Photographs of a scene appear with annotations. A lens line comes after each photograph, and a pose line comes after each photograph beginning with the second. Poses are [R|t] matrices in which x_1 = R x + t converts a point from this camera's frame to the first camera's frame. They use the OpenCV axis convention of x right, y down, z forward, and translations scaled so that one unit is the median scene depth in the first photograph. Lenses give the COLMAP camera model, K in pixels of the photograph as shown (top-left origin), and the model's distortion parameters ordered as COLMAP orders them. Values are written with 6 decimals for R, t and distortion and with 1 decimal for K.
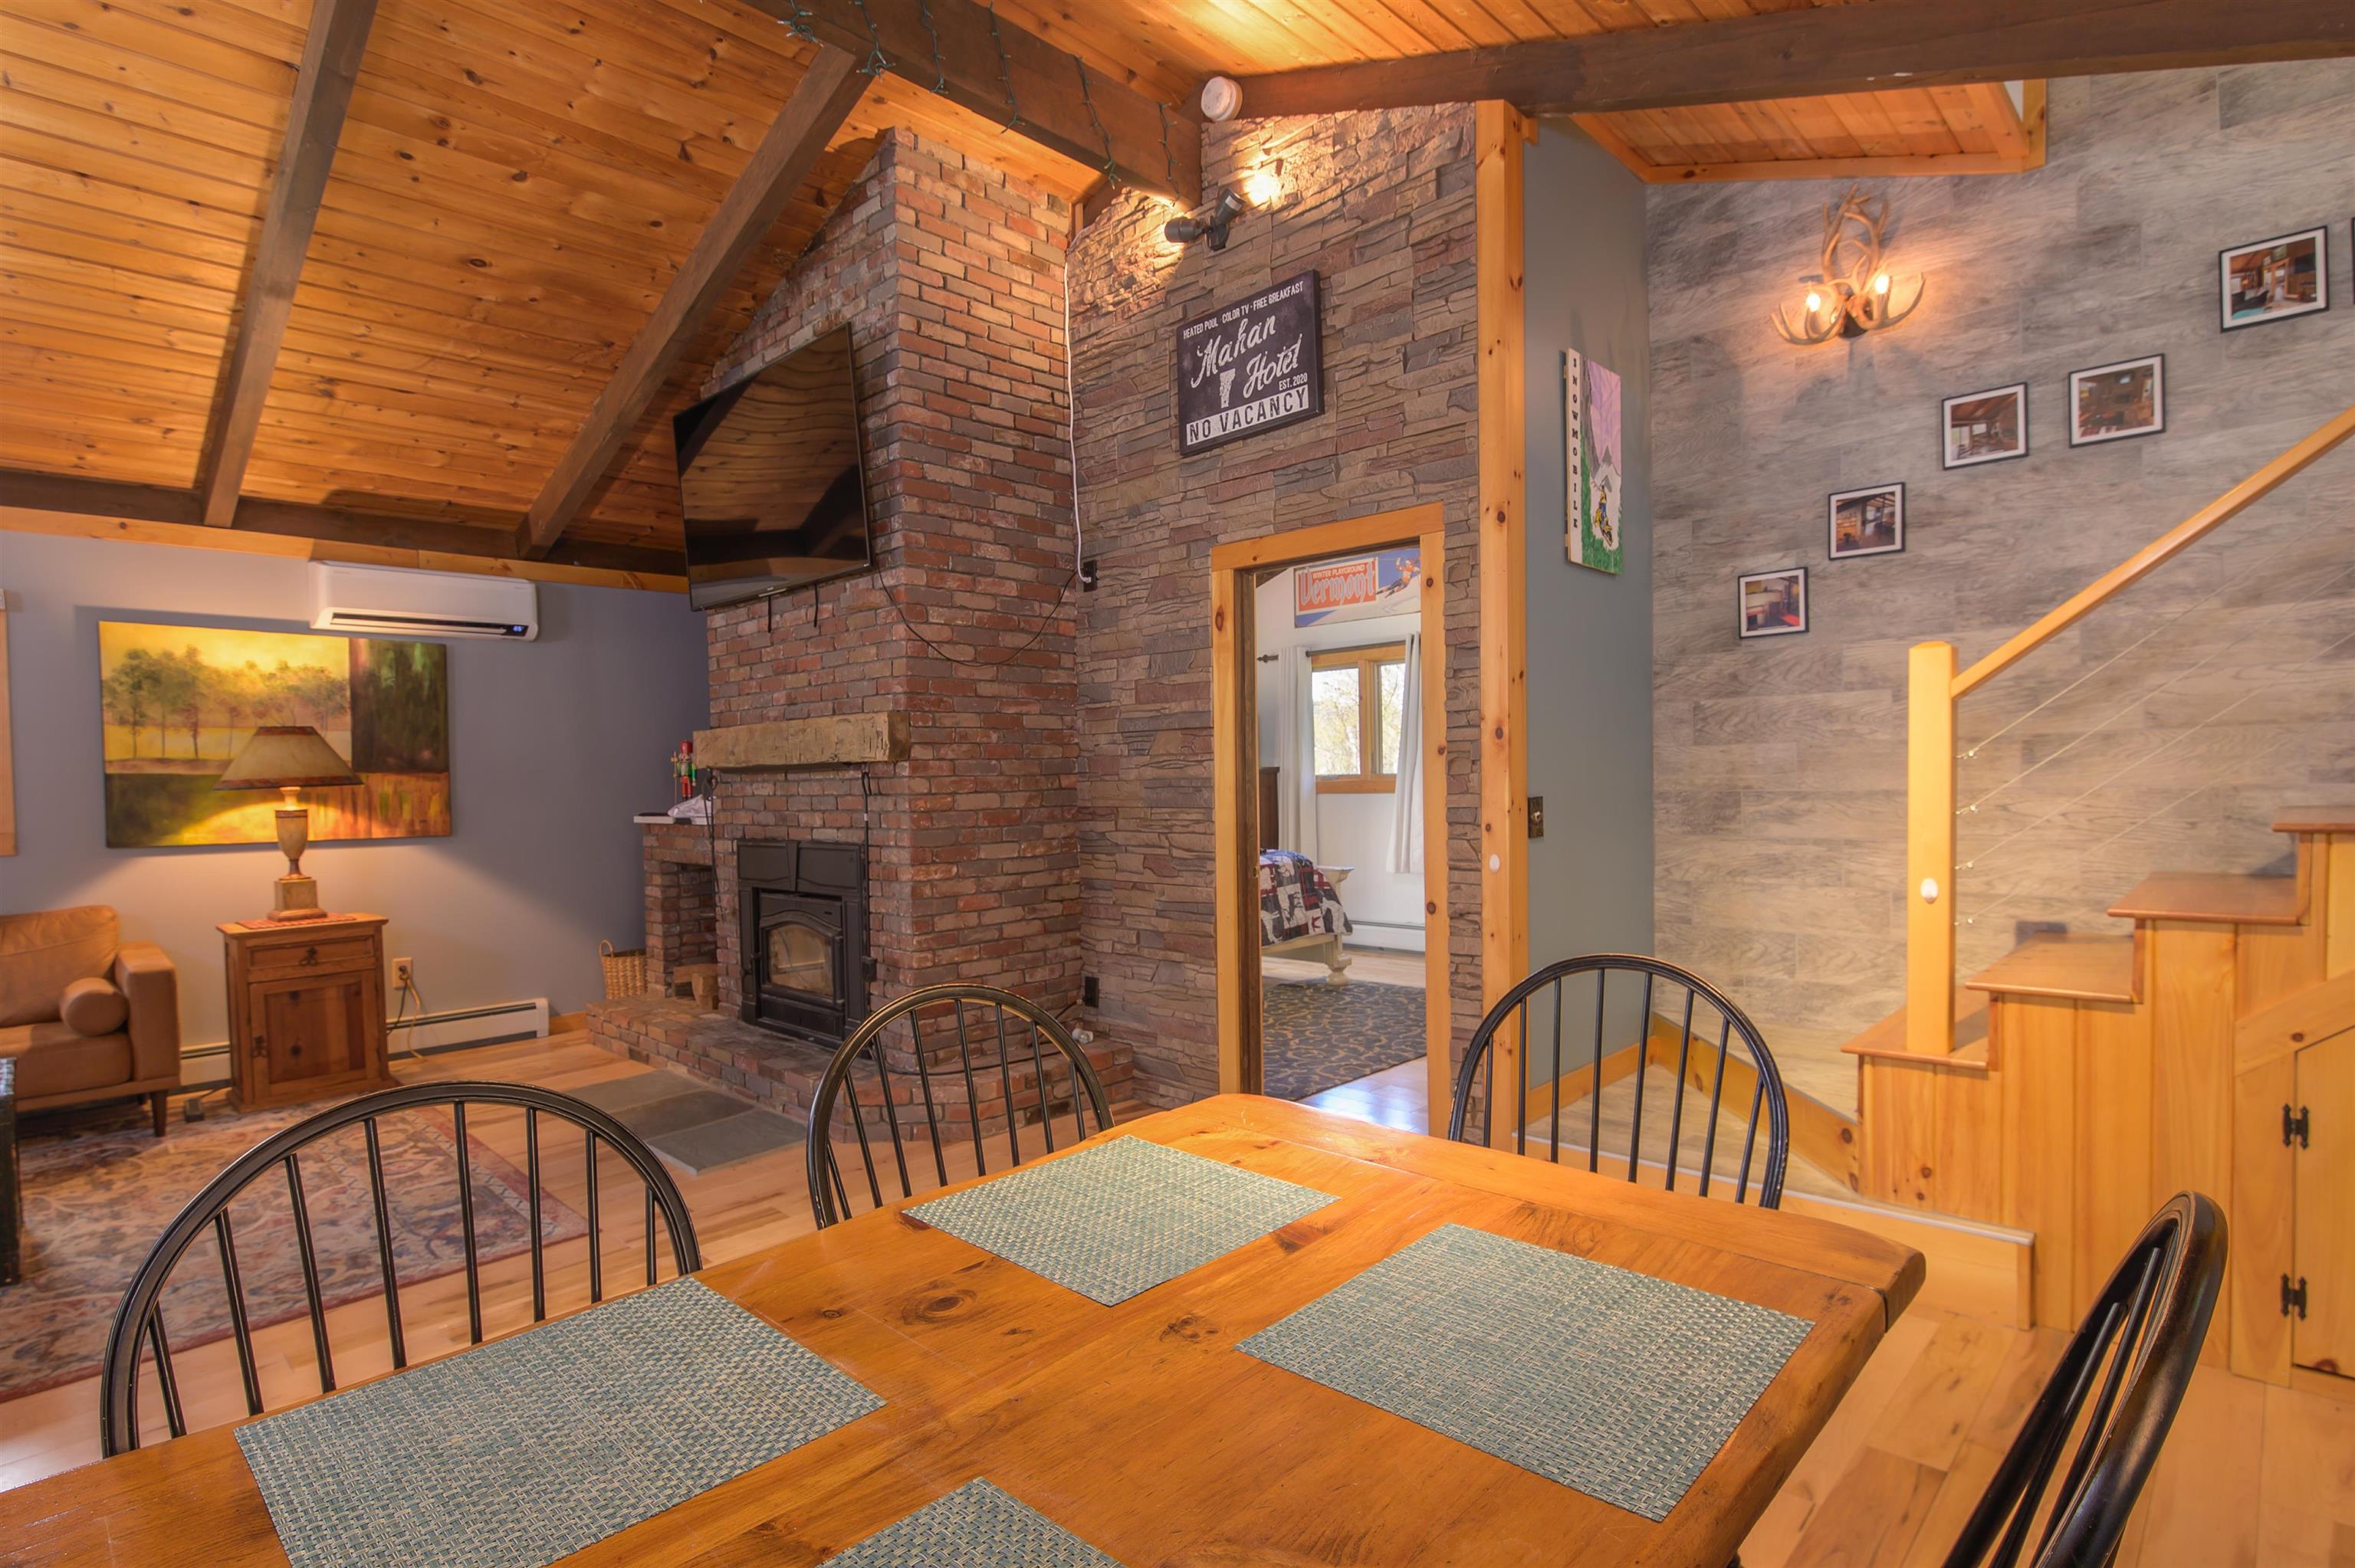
lens RADIAL K [[1162.0, 0, 1178.6], [0, 1162.0, 801.7], [0, 0, 1]] dist [0.005739, -0.007914]
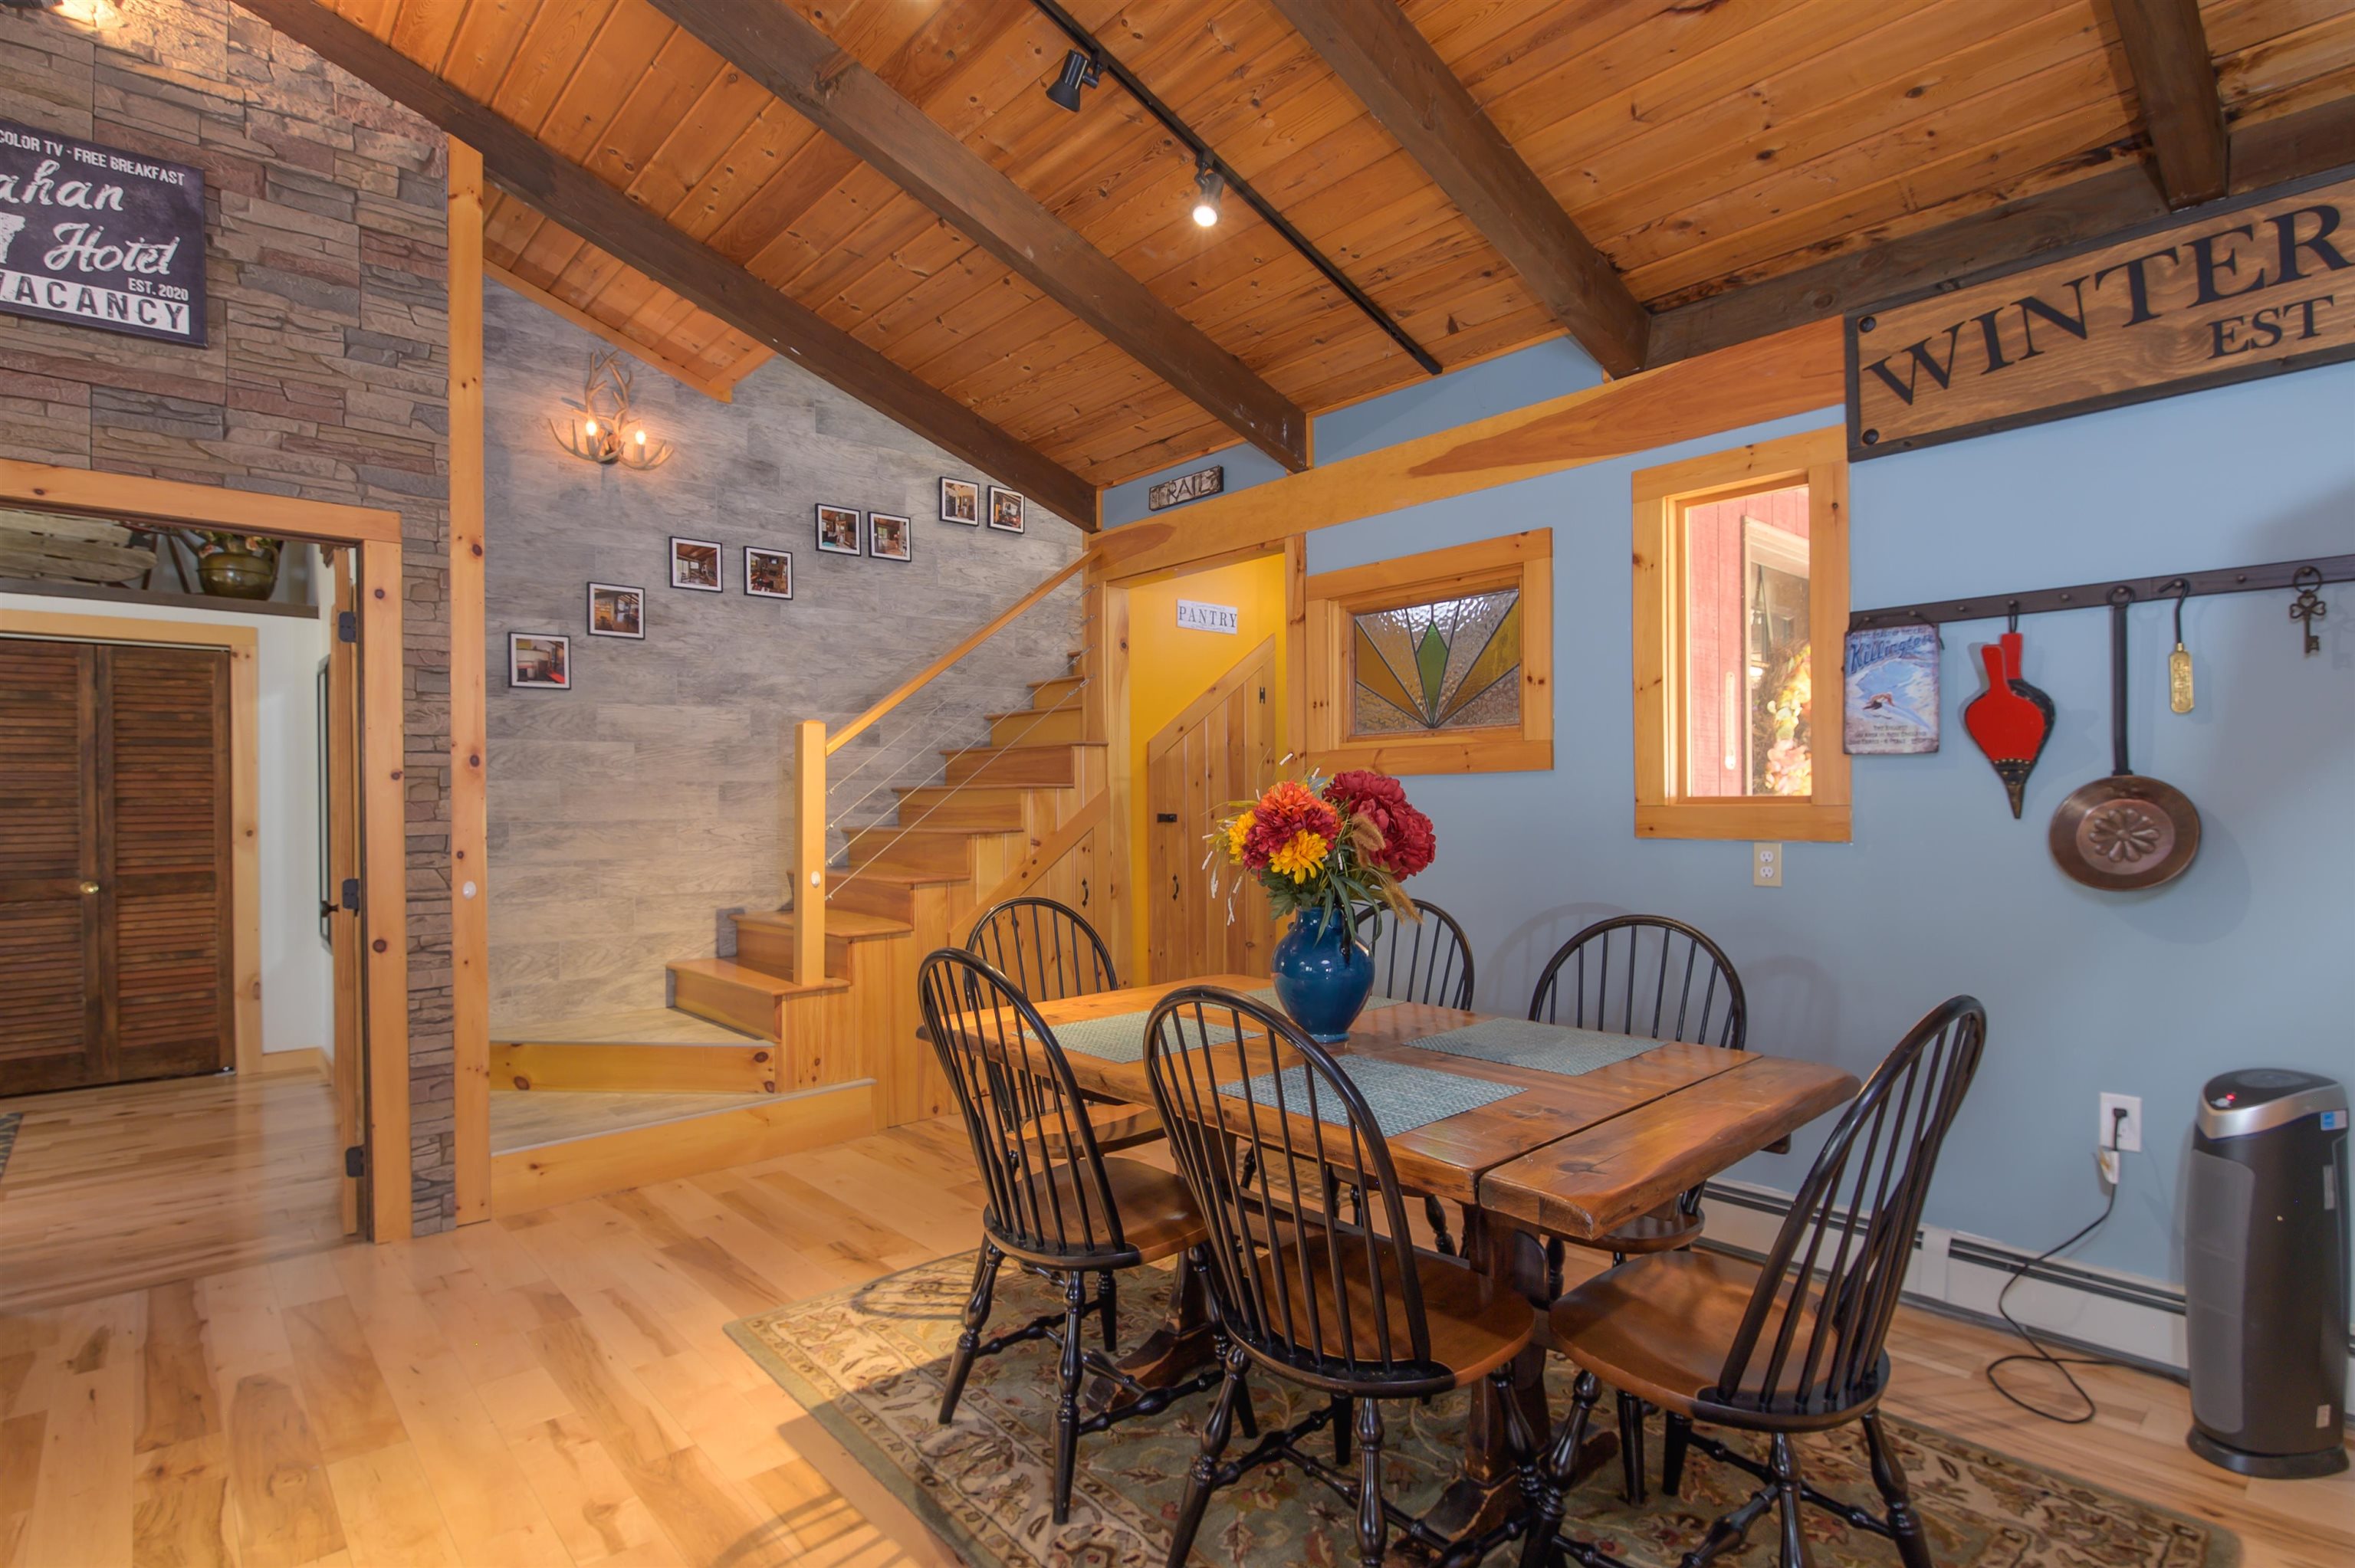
lens RADIAL K [[1162.0, 0, 1187.4], [0, 1162.0, 798.3], [0, 0, 1]] dist [0.005739, -0.007914]
pose [[0.072912, 0.021897, 0.997098, -0.610412], [0.028163, 0.999315, -0.024005, 0.013853], [-0.996941, 0.029832, 0.072245, 0.272637]]
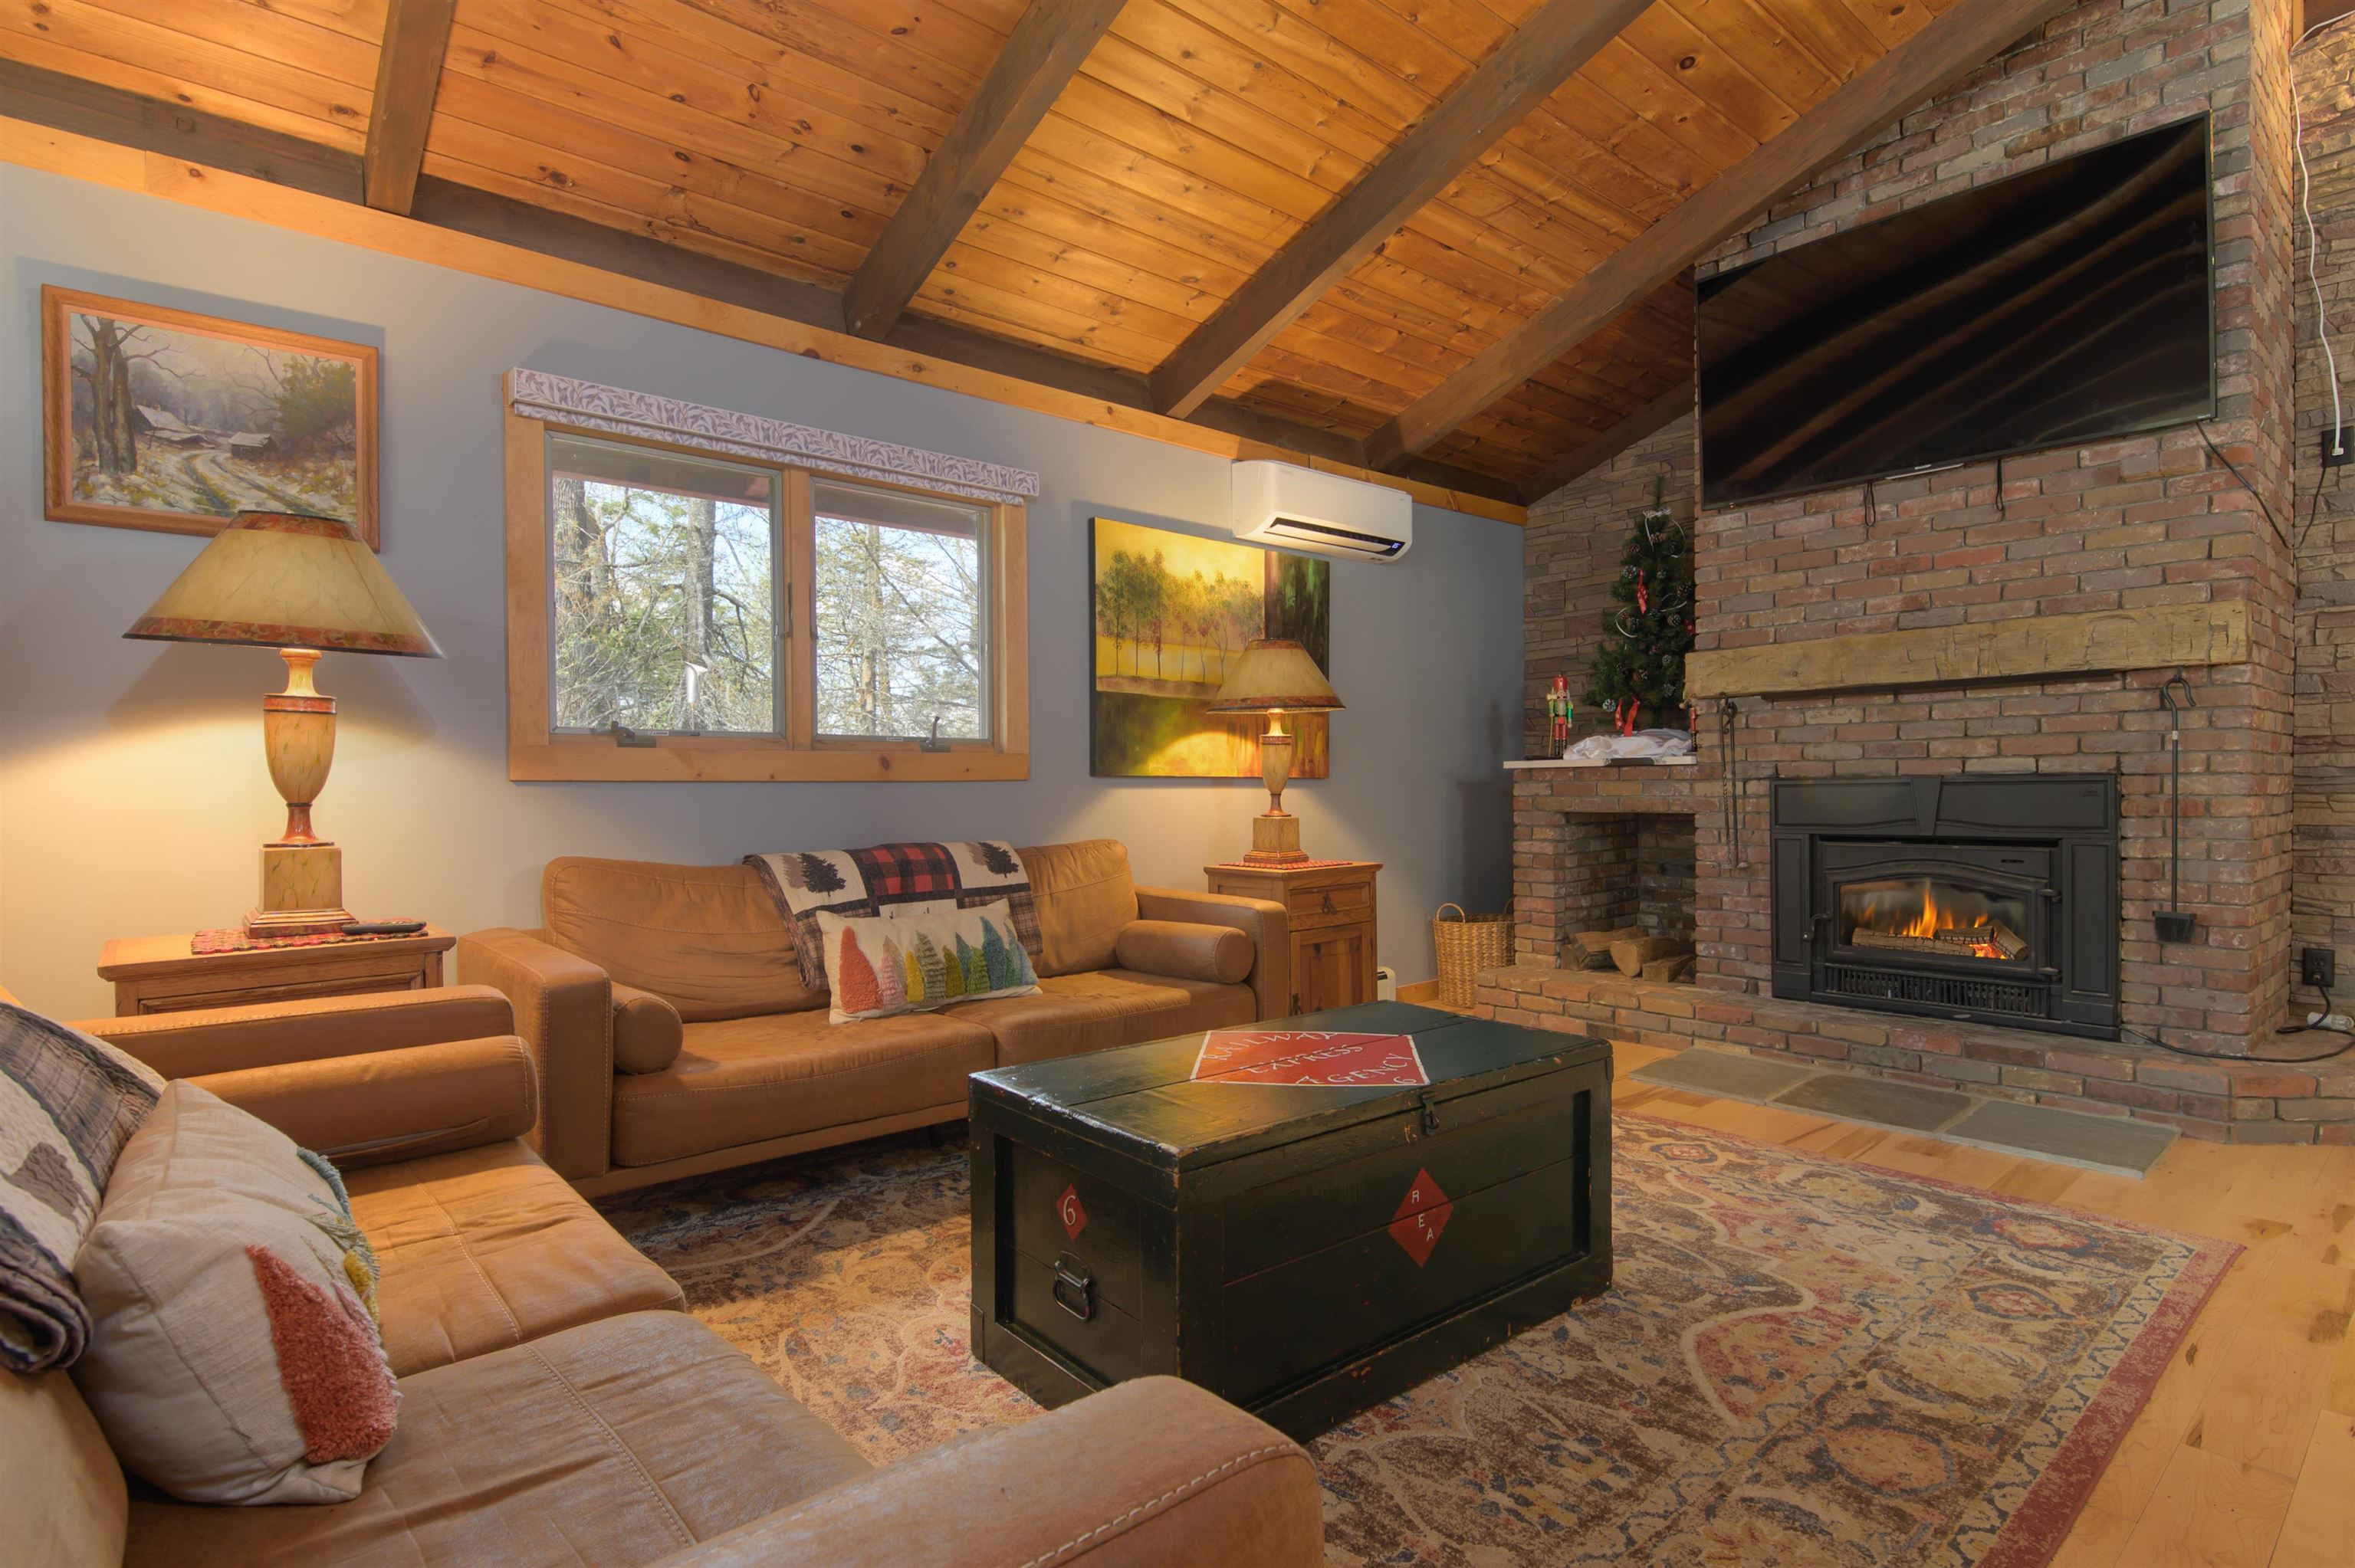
lens RADIAL K [[1162.0, 0, 1177.4], [0, 1162.0, 802.6], [0, 0, 1]] dist [0.005739, -0.007914]
pose [[0.995652, 0.012177, -0.092356, -0.957400], [-0.013010, 0.999880, -0.008423, 0.082092], [0.092242, 0.009588, 0.995690, 0.159783]]
